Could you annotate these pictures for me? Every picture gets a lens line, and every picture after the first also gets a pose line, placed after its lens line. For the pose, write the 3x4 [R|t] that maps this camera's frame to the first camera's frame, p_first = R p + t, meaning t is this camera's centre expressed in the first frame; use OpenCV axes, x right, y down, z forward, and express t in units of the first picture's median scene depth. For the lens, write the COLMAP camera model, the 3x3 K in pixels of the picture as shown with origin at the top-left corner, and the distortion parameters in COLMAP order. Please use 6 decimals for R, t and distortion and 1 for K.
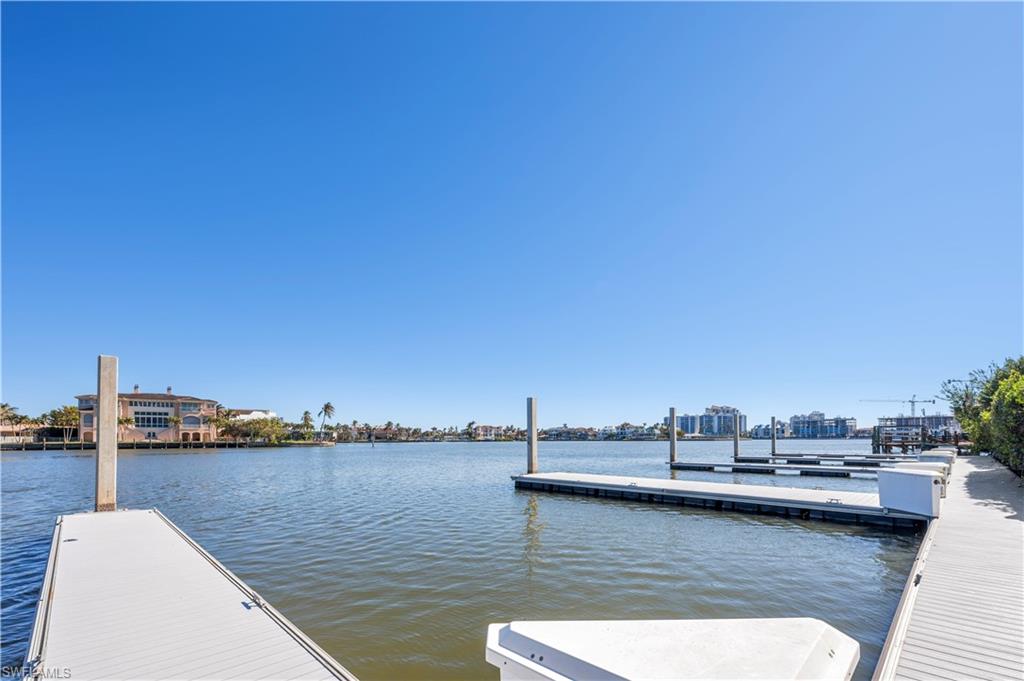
lens RADIAL K [[452.3, 0, 525.3], [0, 452.3, 430.2], [0, 0, 1]] dist [0.000932, -0.000002]
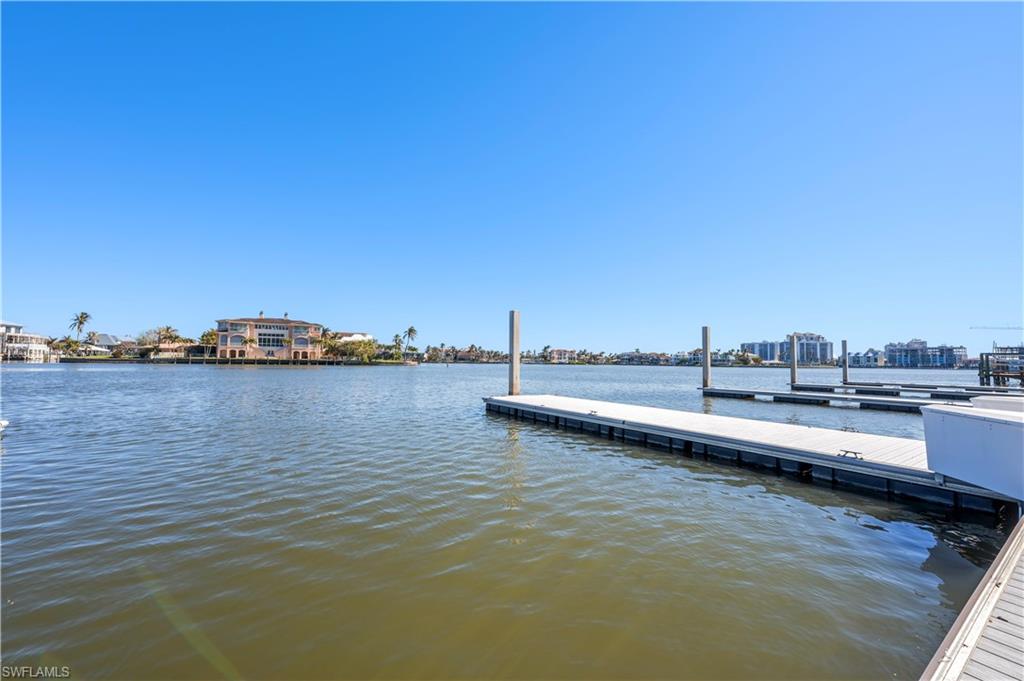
lens RADIAL K [[420.5, 0, 525.3], [0, 420.5, 337.4], [0, 0, 1]] dist [0.001158, -0.000284]
pose [[0.984091, 0.007878, -0.177488, 0.190363], [-0.014895, 0.999158, -0.038240, 0.013311], [0.177037, 0.040275, 0.983380, 0.190197]]
